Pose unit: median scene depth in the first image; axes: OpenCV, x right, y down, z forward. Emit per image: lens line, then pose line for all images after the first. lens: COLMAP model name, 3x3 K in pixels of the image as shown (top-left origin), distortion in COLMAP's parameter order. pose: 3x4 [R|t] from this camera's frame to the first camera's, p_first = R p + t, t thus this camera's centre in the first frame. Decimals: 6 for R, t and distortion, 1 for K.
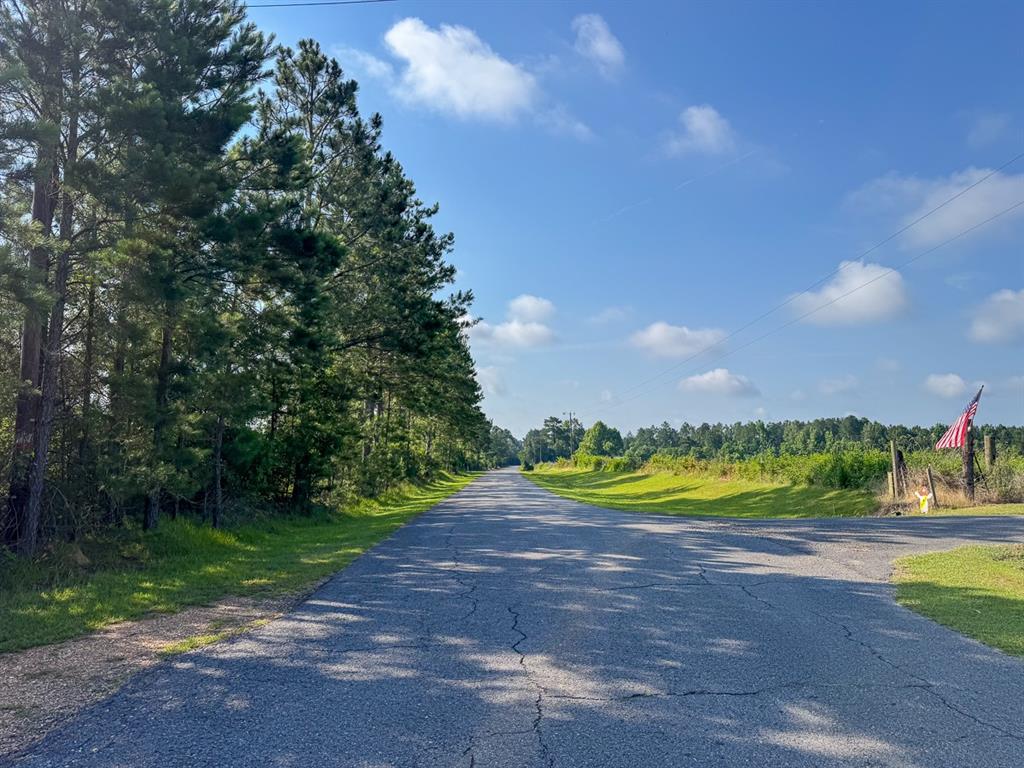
lens RADIAL K [[716.5, 0, 506.6], [0, 716.5, 379.9], [0, 0, 1]] dist [0.077794, -0.115769]
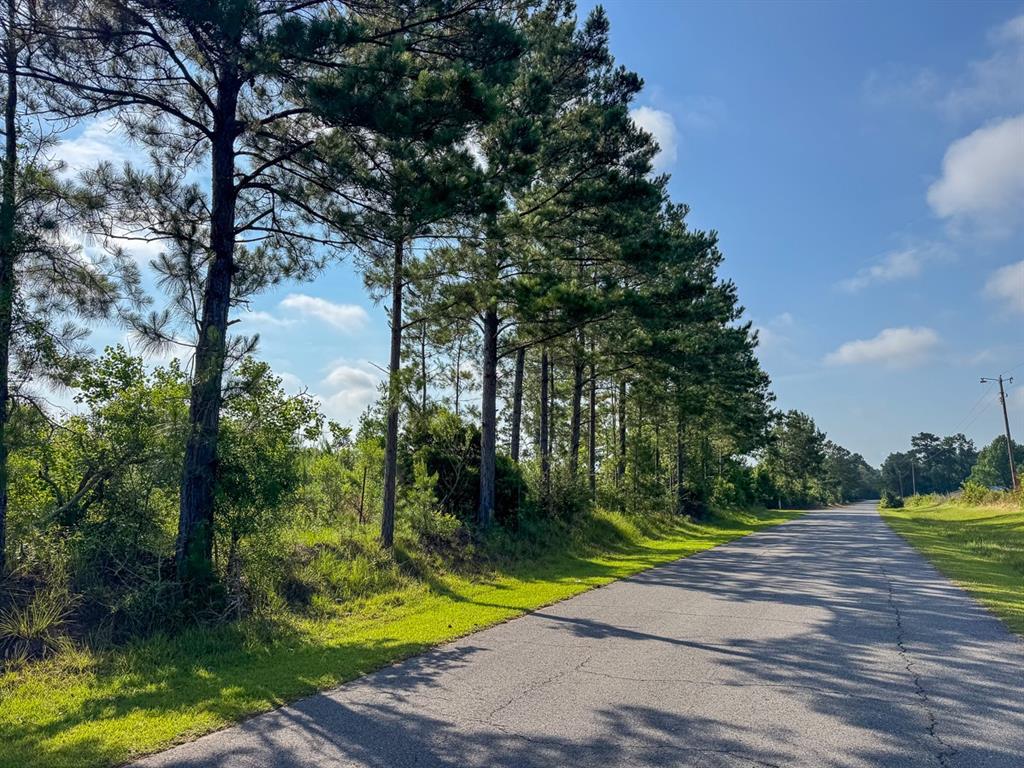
lens RADIAL K [[716.5, 0, 506.6], [0, 716.5, 379.9], [0, 0, 1]] dist [0.077794, -0.115769]
pose [[0.900110, -0.066197, -0.430604, 0.003305], [0.047540, 0.997411, -0.053958, 0.018522], [0.433061, 0.028097, 0.900927, 0.156454]]
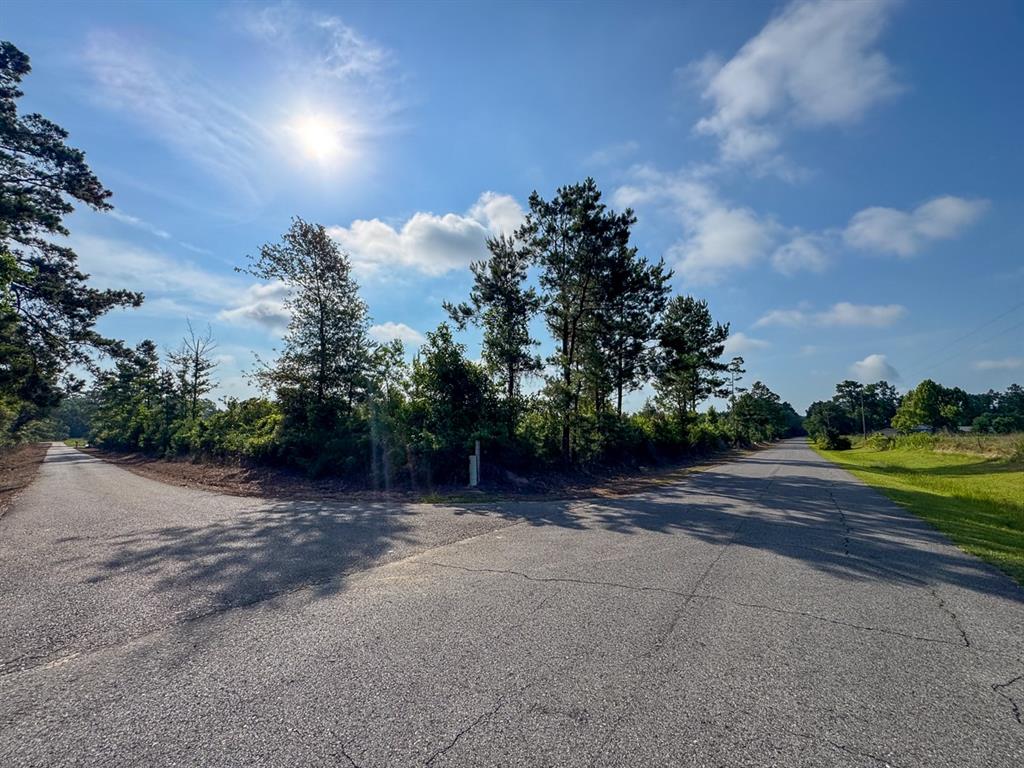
lens RADIAL K [[405.6, 0, 512.0], [0, 405.6, 384.0], [0, 0, 1]] dist [0.000403, -0.003172]
pose [[0.824643, -0.063962, -0.562026, 0.003843], [0.060915, 0.997850, -0.024183, 0.044873], [0.562365, -0.014293, 0.826766, 0.385803]]
